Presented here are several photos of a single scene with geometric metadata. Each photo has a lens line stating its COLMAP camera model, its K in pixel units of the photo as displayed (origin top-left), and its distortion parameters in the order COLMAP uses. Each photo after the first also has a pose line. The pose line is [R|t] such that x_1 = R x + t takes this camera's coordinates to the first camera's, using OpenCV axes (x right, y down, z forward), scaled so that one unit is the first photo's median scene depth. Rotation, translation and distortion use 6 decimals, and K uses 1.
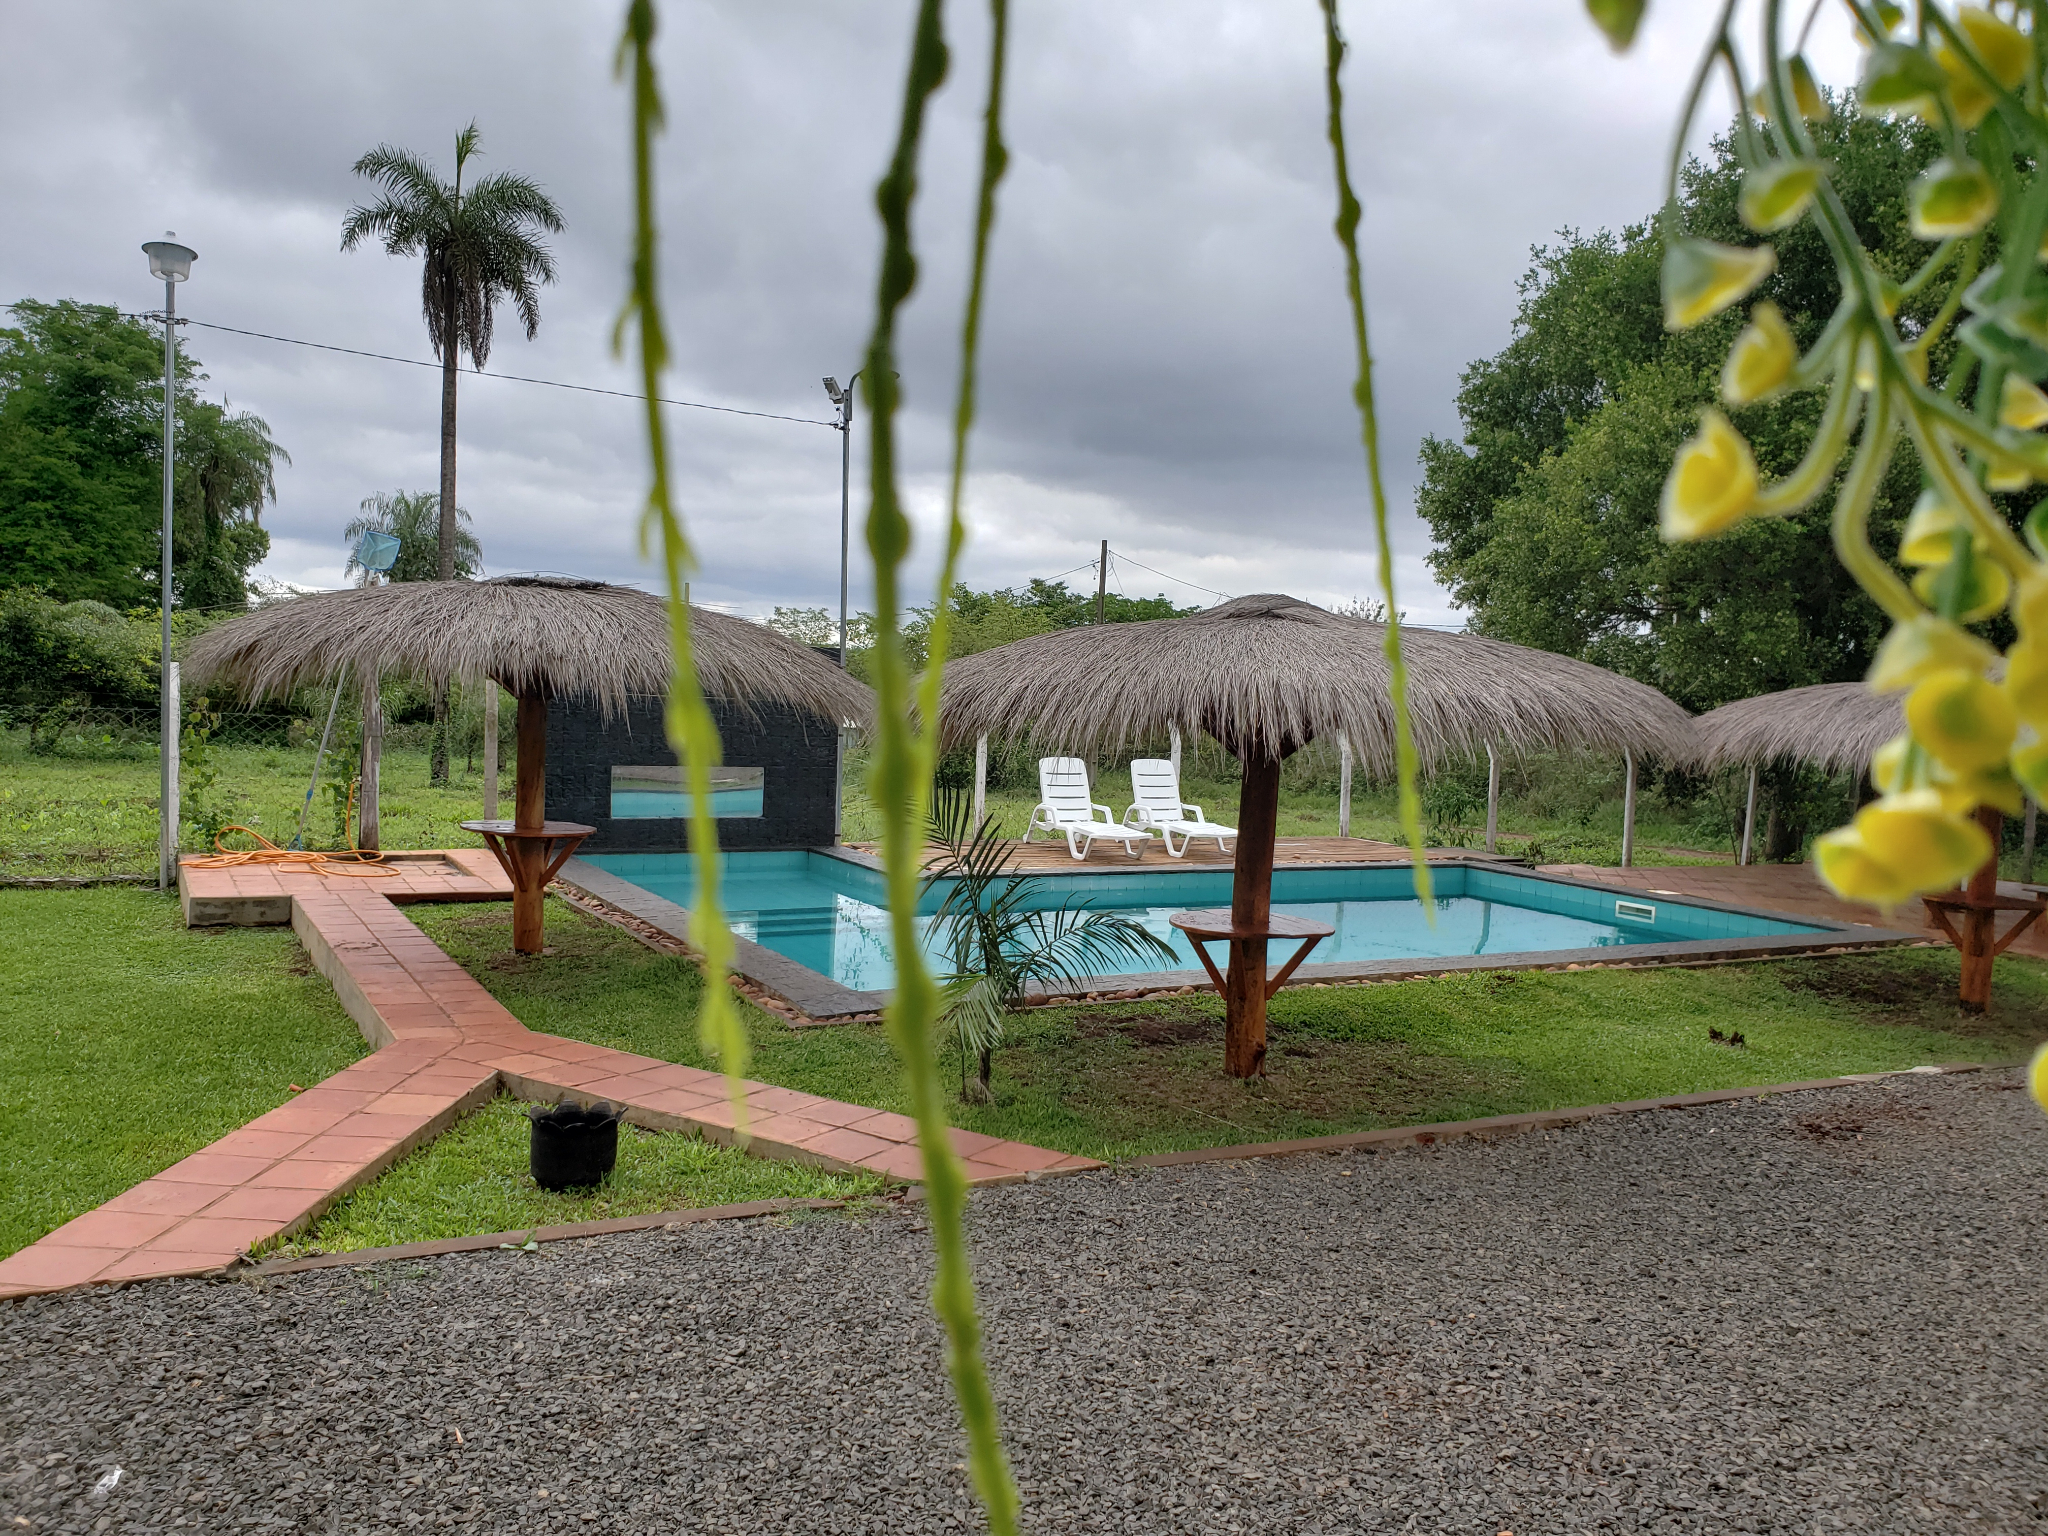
lens RADIAL K [[1535.7, 0, 1024.0], [0, 1535.7, 768.0], [0, 0, 1]] dist [0.003488, 0.000336]
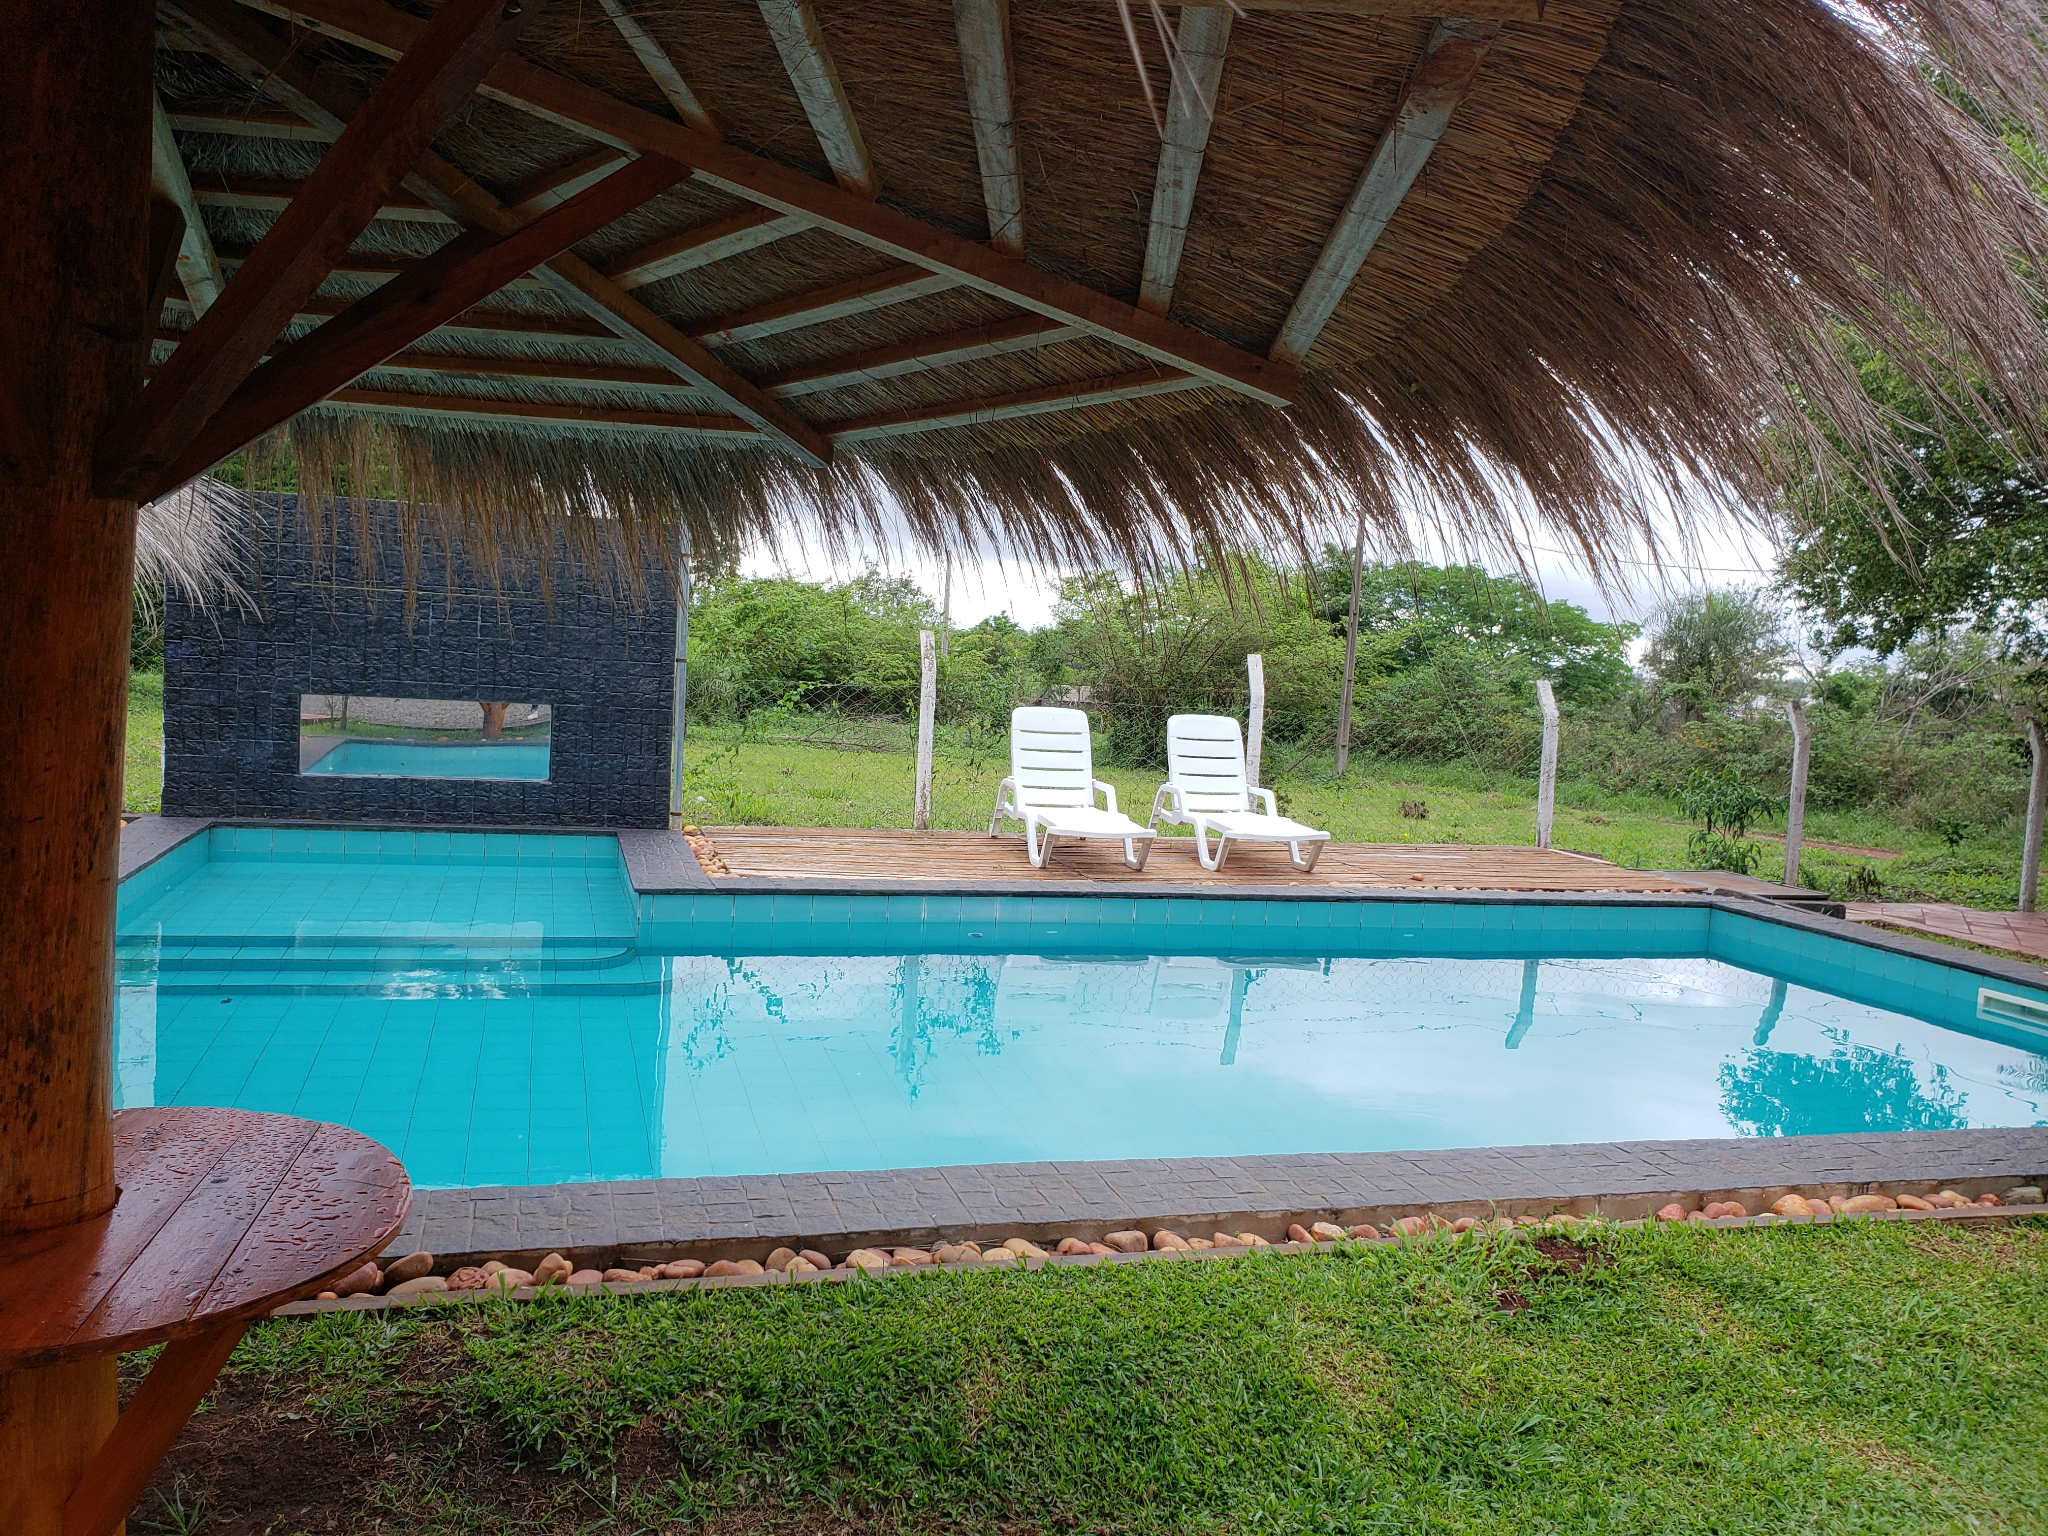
lens RADIAL K [[1570.9, 0, 1024.0], [0, 1570.9, 768.0], [0, 0, 1]] dist [-0.005285, -0.001342]
pose [[0.977374, 0.028808, -0.209546, 0.151586], [-0.027327, 0.999577, 0.009960, 0.012378], [0.209744, -0.004008, 0.977748, 0.350115]]
